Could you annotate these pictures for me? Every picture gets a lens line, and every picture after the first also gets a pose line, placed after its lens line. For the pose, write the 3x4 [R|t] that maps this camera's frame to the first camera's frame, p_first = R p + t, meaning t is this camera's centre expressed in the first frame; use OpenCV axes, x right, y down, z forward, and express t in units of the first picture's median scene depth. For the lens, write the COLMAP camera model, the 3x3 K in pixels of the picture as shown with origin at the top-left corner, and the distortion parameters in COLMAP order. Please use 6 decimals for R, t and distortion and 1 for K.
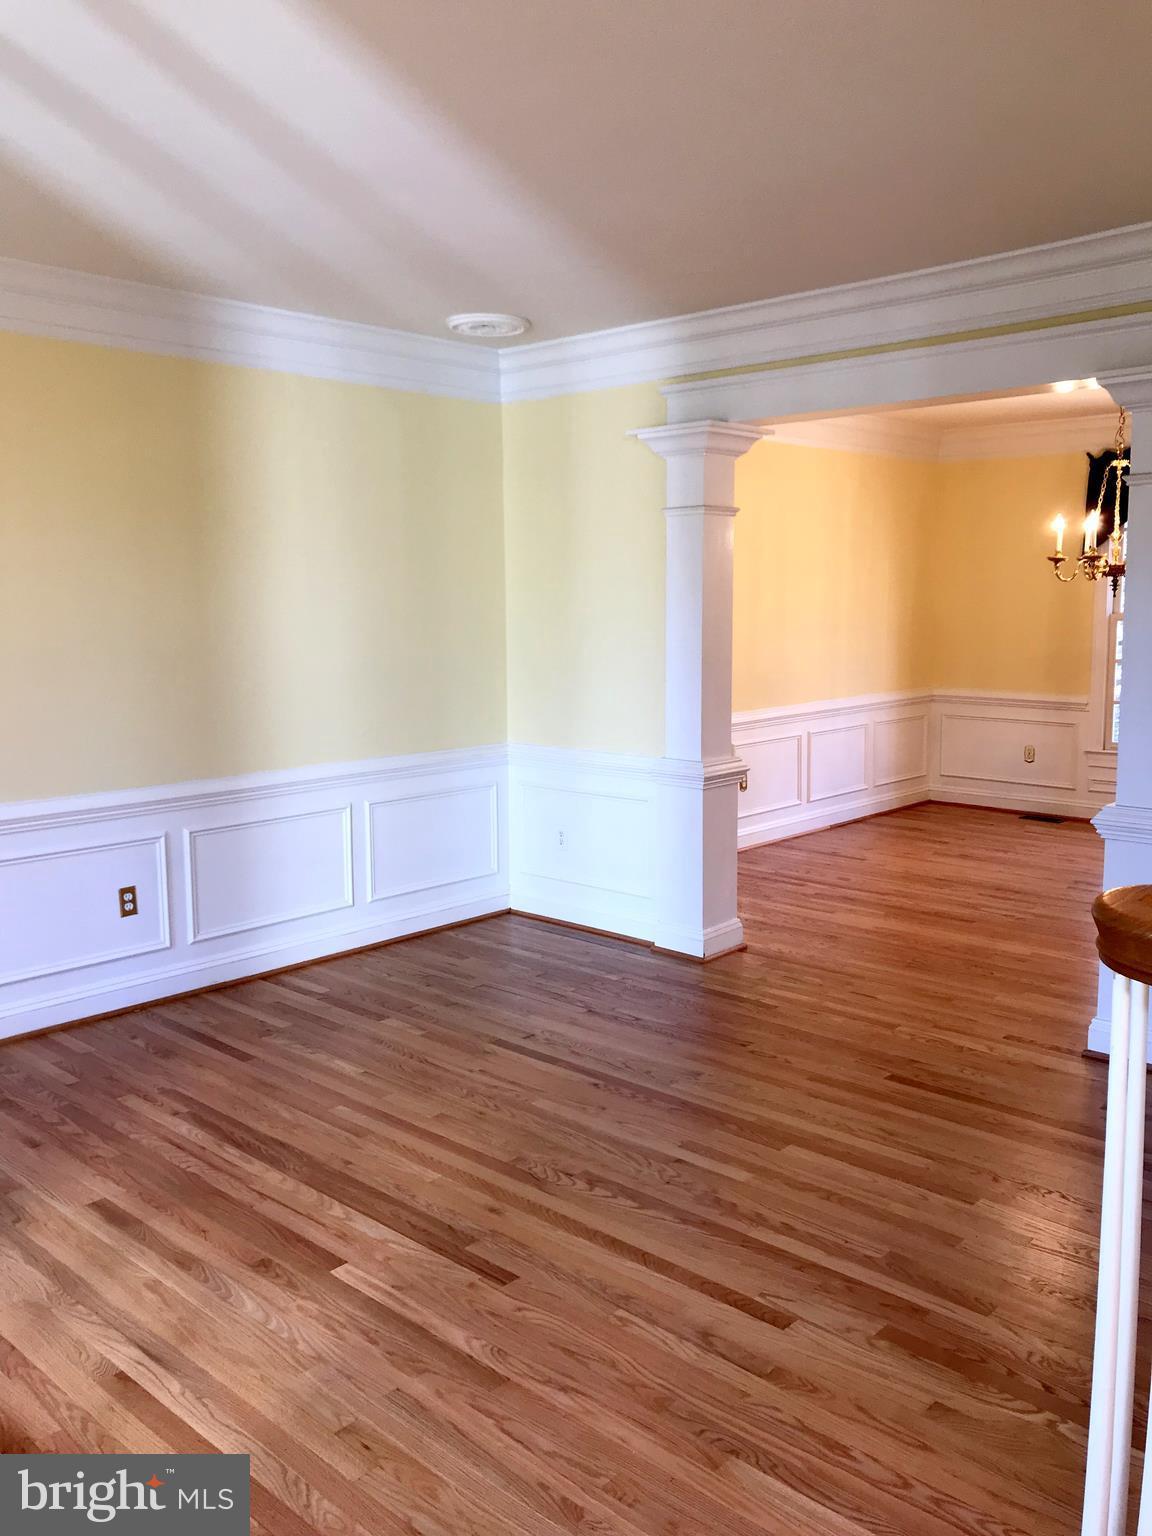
lens RADIAL K [[1261.3, 0, 578.5], [0, 1261.3, 746.8], [0, 0, 1]] dist [-0.003913, -0.001396]
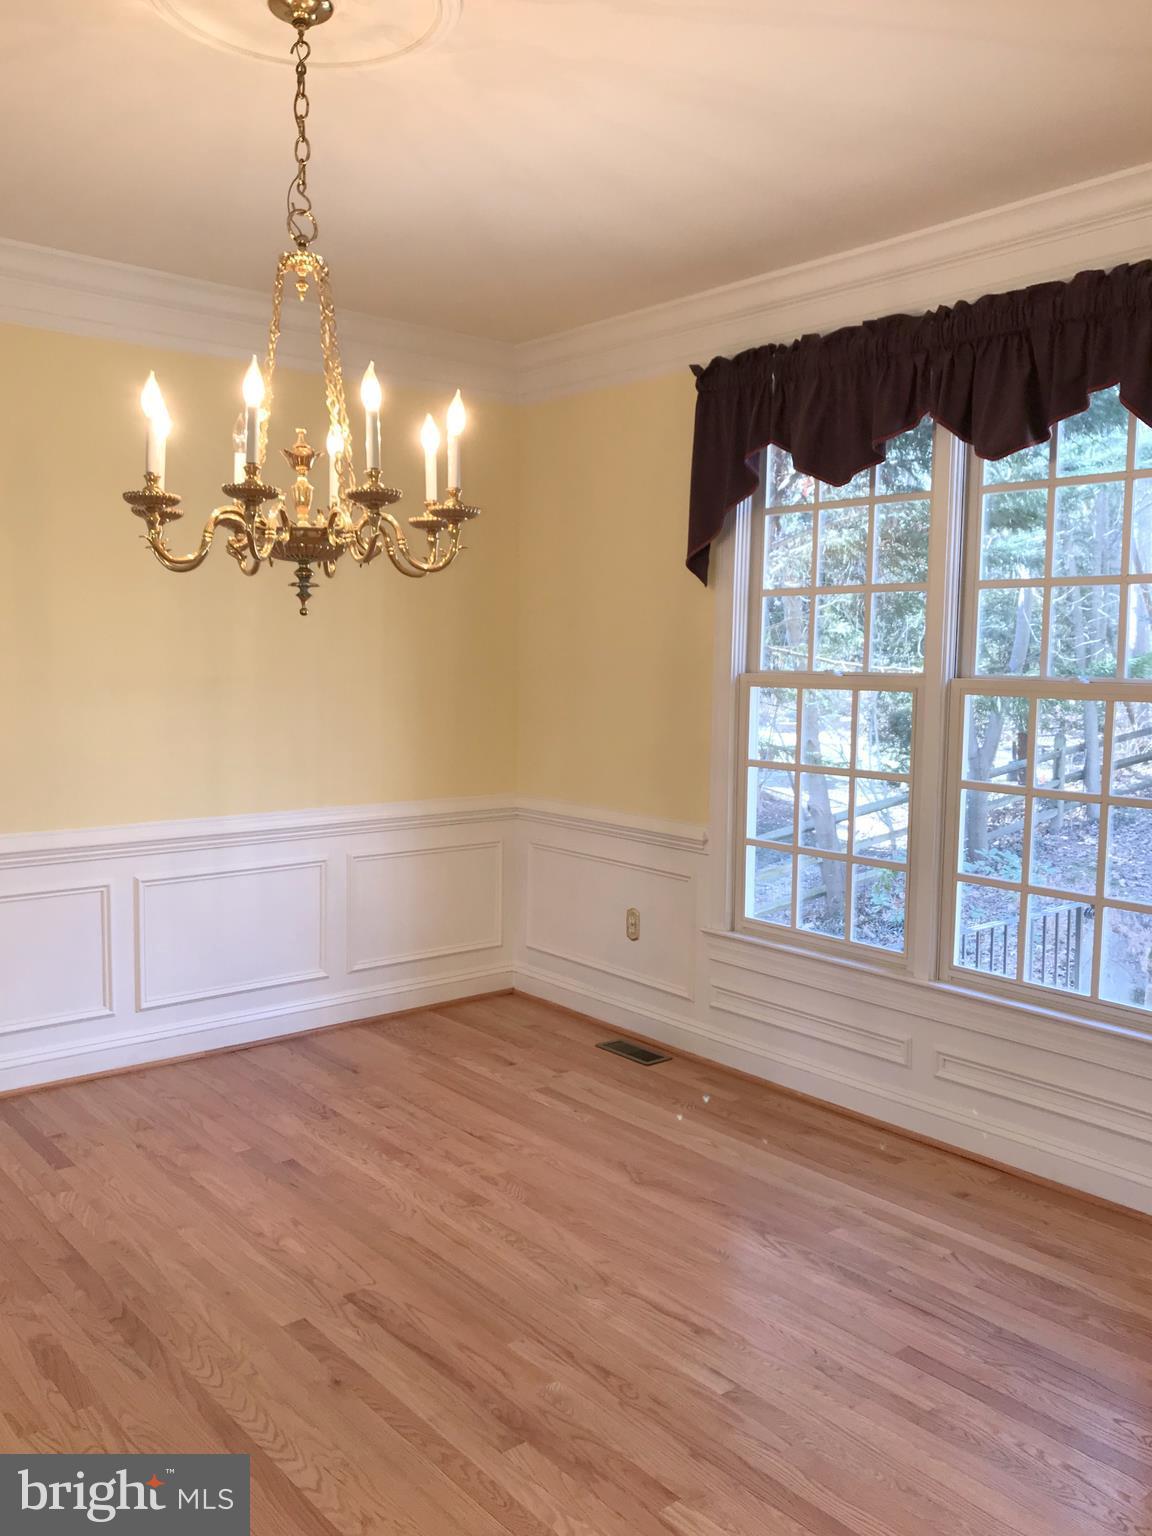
lens RADIAL K [[1261.3, 0, 578.5], [0, 1261.3, 746.8], [0, 0, 1]] dist [-0.003913, -0.001396]
pose [[0.995676, 0.035362, -0.085898, 0.386489], [-0.039195, 0.998290, -0.043361, -0.048116], [0.084218, 0.046540, 0.995360, 0.462342]]
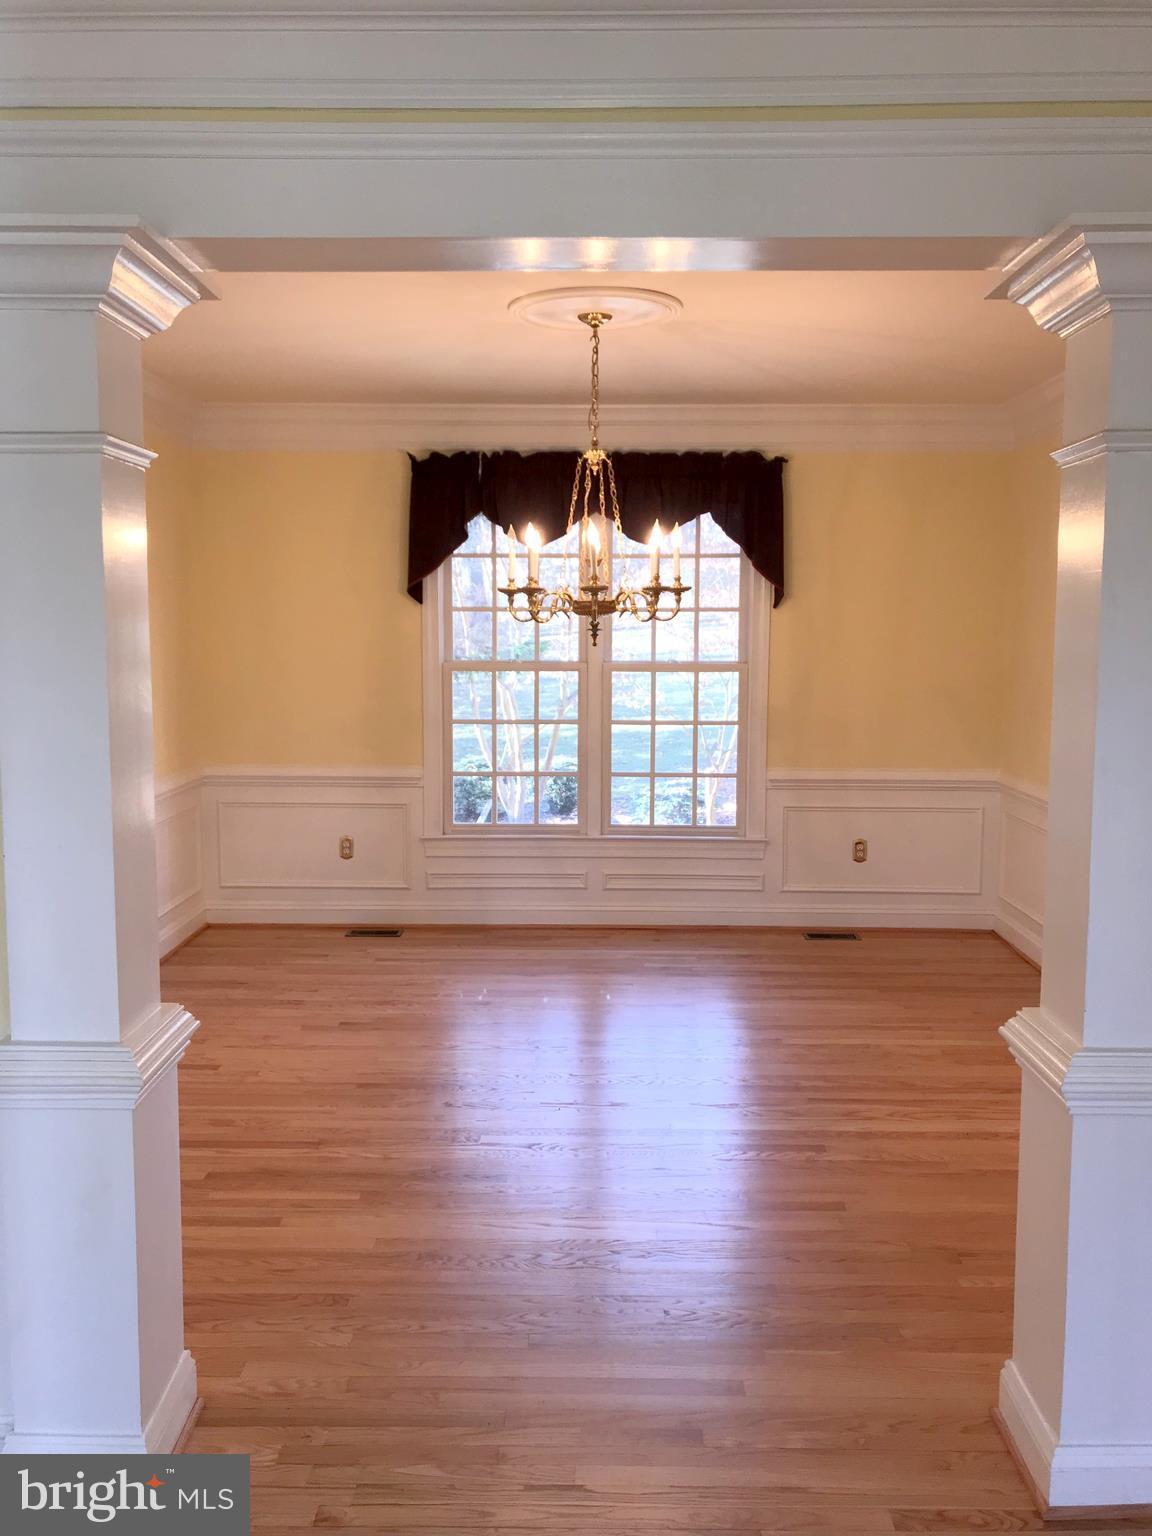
lens RADIAL K [[1217.6, 0, 574.1], [0, 1217.6, 746.0], [0, 0, 1]] dist [0.108485, -0.221903]
pose [[0.727788, -0.052883, 0.683760, -0.041808], [0.071479, 0.997442, 0.001061, -0.047263], [-0.682067, 0.048102, 0.729706, 0.378724]]
